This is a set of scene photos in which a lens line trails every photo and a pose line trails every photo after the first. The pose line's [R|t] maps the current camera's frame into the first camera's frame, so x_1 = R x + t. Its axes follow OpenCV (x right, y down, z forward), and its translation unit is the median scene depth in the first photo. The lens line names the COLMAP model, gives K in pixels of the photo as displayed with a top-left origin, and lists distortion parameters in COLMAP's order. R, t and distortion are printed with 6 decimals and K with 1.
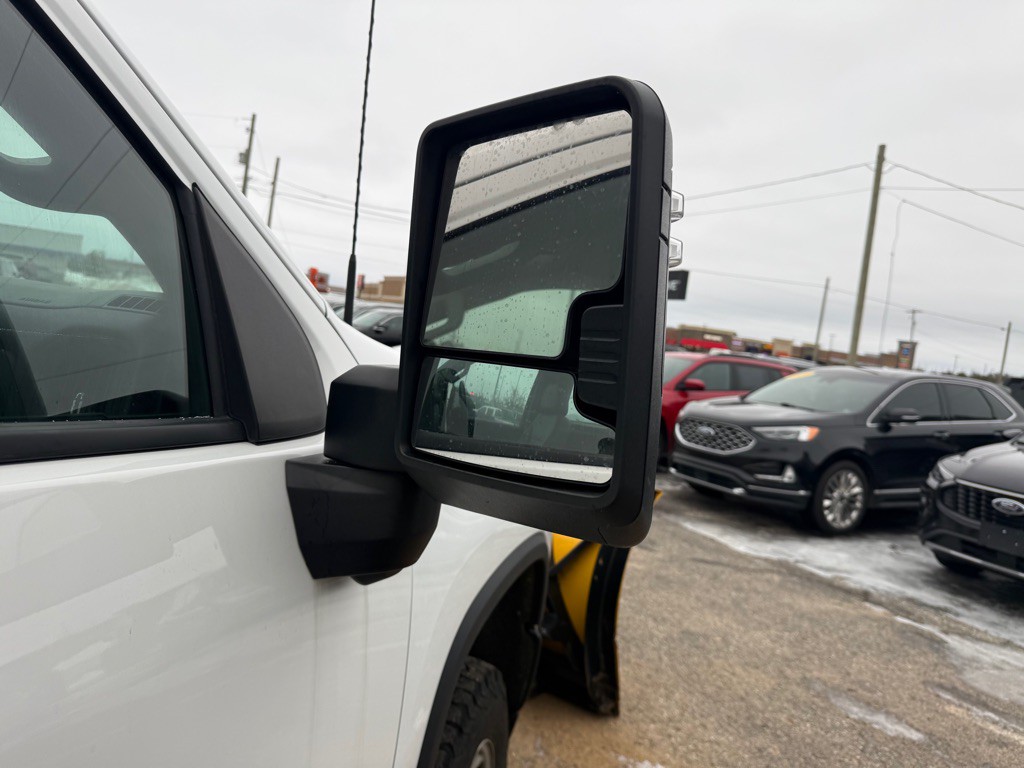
lens RADIAL K [[718.7, 0, 505.6], [0, 718.7, 381.3], [0, 0, 1]] dist [0.079275, -0.127262]
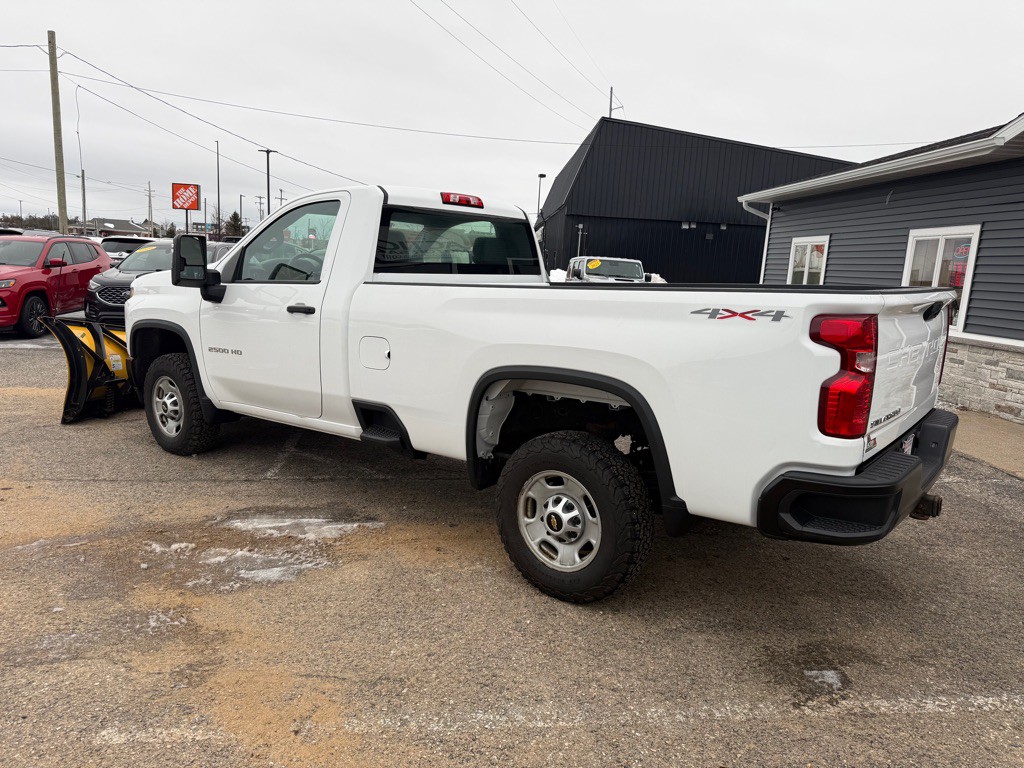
lens RADIAL K [[718.7, 0, 507.5], [0, 718.7, 388.5], [0, 0, 1]] dist [0.031266, -0.039885]
pose [[0.409848, -0.252876, 0.876401, -0.822159], [0.053096, 0.965788, 0.253838, -0.088600], [-0.910607, -0.057501, 0.409254, -0.365751]]
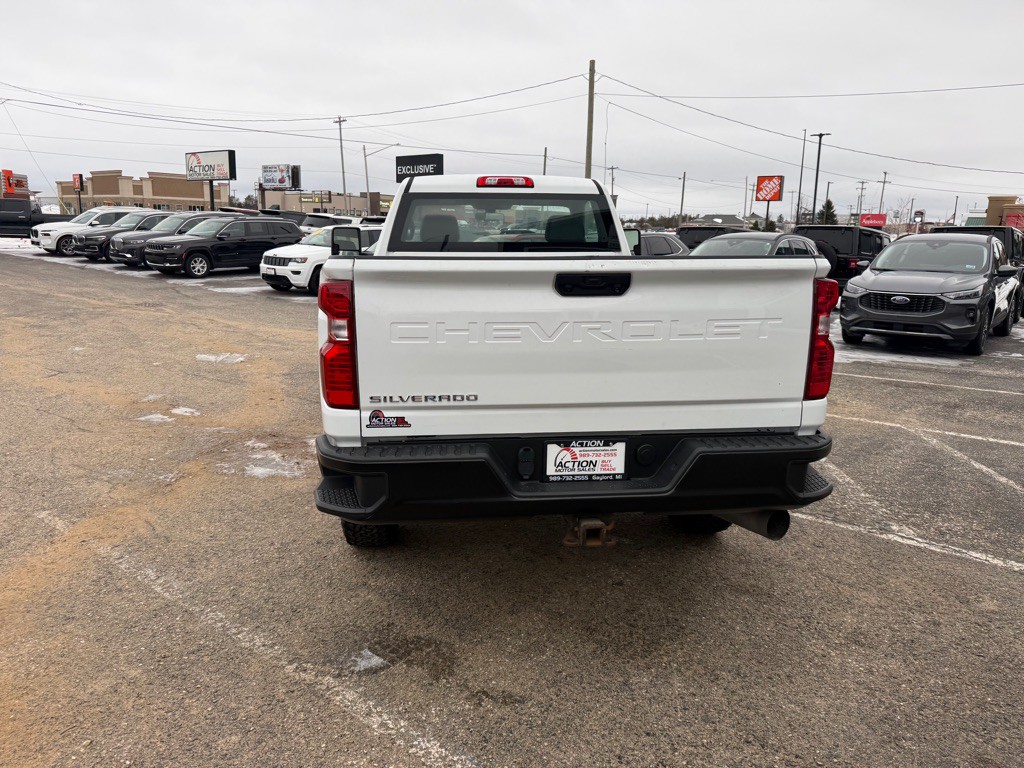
lens RADIAL K [[718.7, 0, 505.6], [0, 718.7, 381.3], [0, 0, 1]] dist [0.079275, -0.127262]
pose [[0.928951, -0.171844, 0.327903, -0.470400], [0.114261, 0.975582, 0.187572, -0.030783], [-0.352130, -0.136779, 0.925903, -0.734951]]
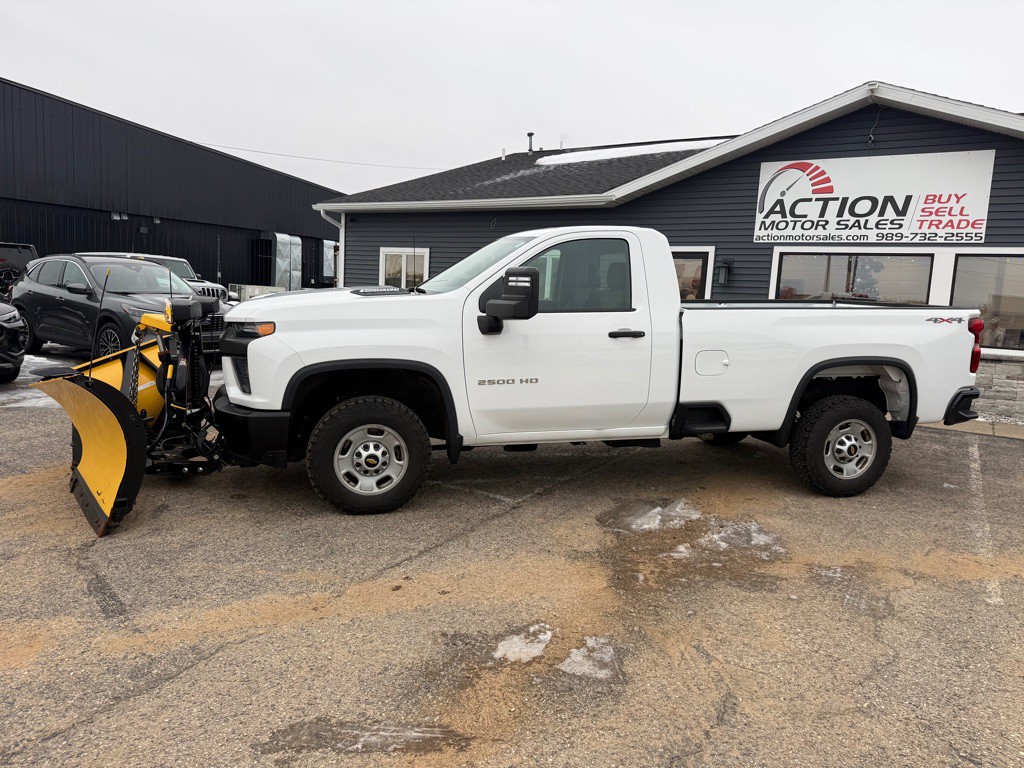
lens RADIAL K [[714.7, 0, 506.3], [0, 714.7, 378.0], [0, 0, 1]] dist [0.045309, -0.042650]
pose [[-0.472350, -0.248014, 0.845798, -0.888492], [-0.055338, 0.966047, 0.252370, -0.136446], [-0.879672, 0.072402, -0.470037, 0.494900]]
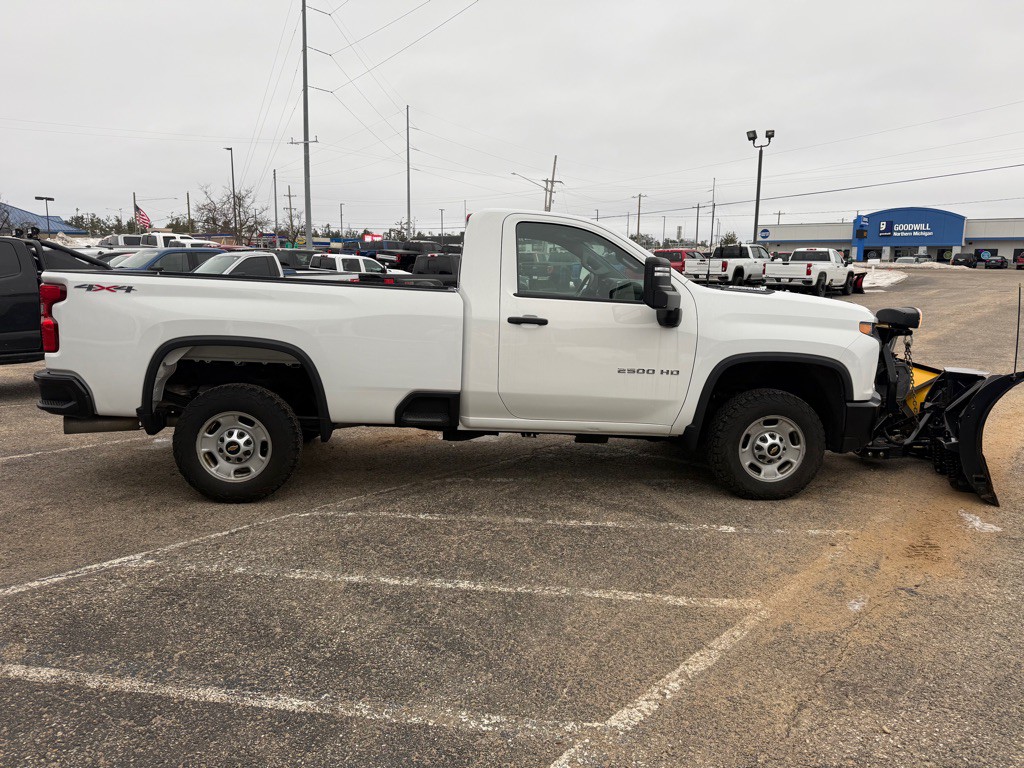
lens RADIAL K [[712.0, 0, 514.1], [0, 712.0, 389.5], [0, 0, 1]] dist [0.072856, -0.103279]
pose [[0.335425, 0.044740, -0.941004, 0.570884], [-0.025053, 0.998942, 0.038564, 0.067356], [0.941734, 0.010639, 0.336191, -0.256870]]
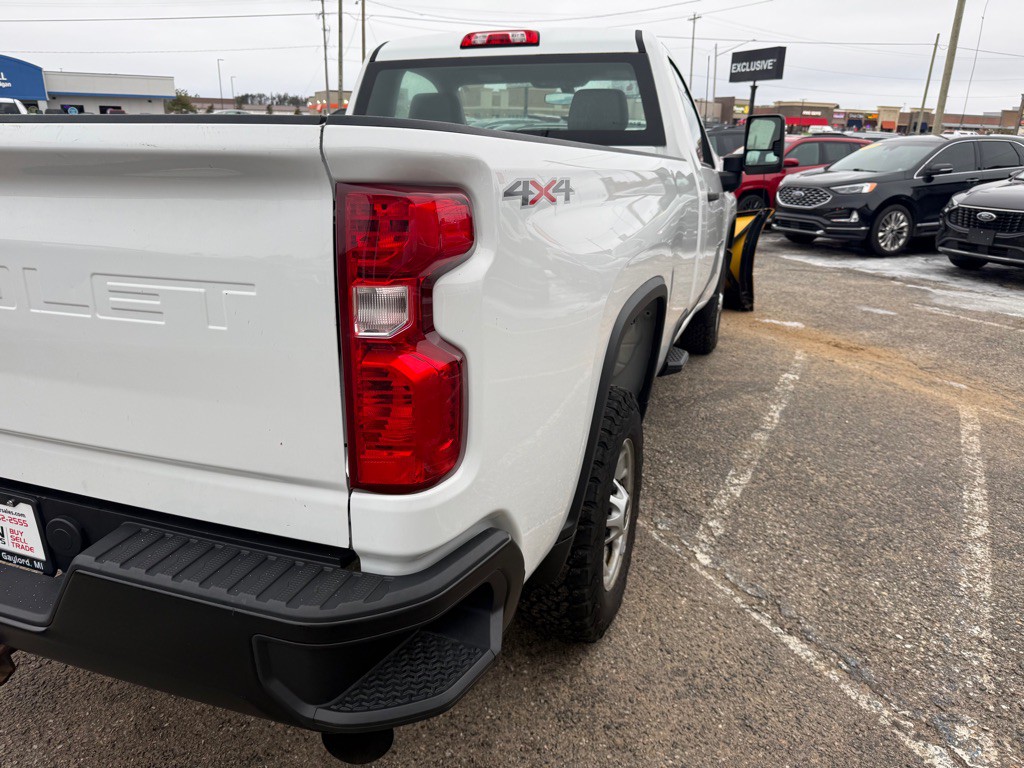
lens RADIAL K [[718.7, 0, 507.5], [0, 718.7, 388.5], [0, 0, 1]] dist [0.031266, -0.039885]
pose [[0.990041, -0.063209, -0.125794, -0.147923], [0.094518, 0.960653, 0.261174, 0.010650], [0.104336, -0.270463, 0.957060, -0.574367]]
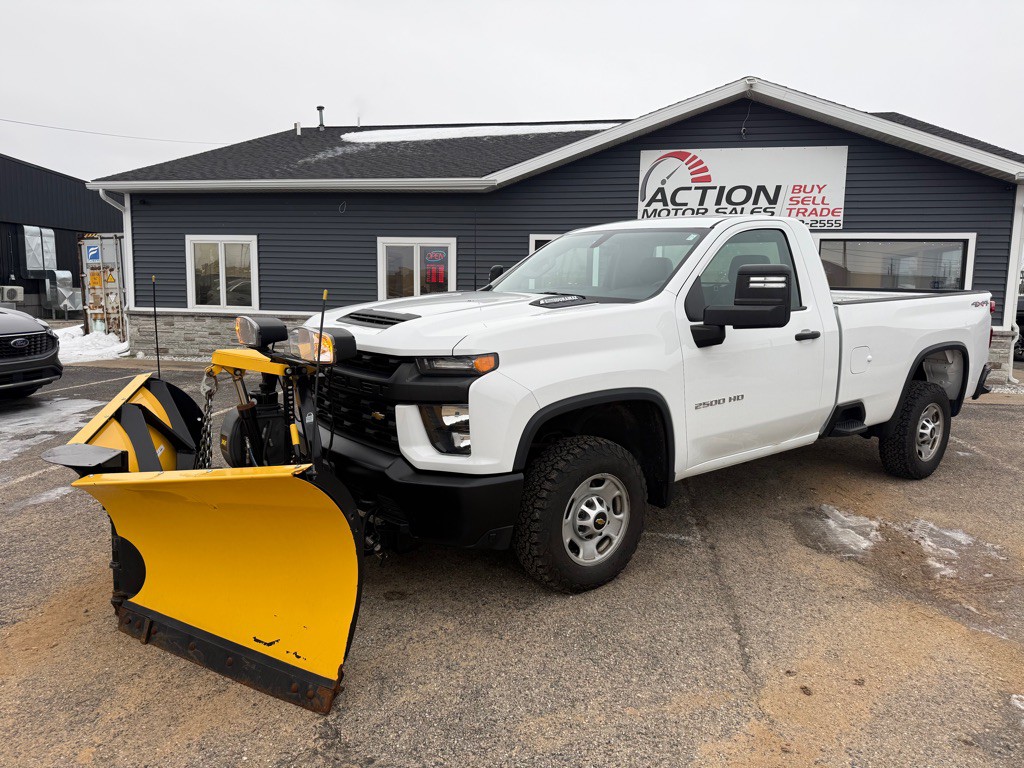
lens RADIAL K [[718.7, 0, 505.6], [0, 718.7, 381.3], [0, 0, 1]] dist [0.079275, -0.127262]
pose [[-0.773499, -0.210806, 0.597712, -0.522897], [-0.070852, 0.965914, 0.248978, -0.108853], [-0.629825, 0.150235, -0.762070, 0.720943]]
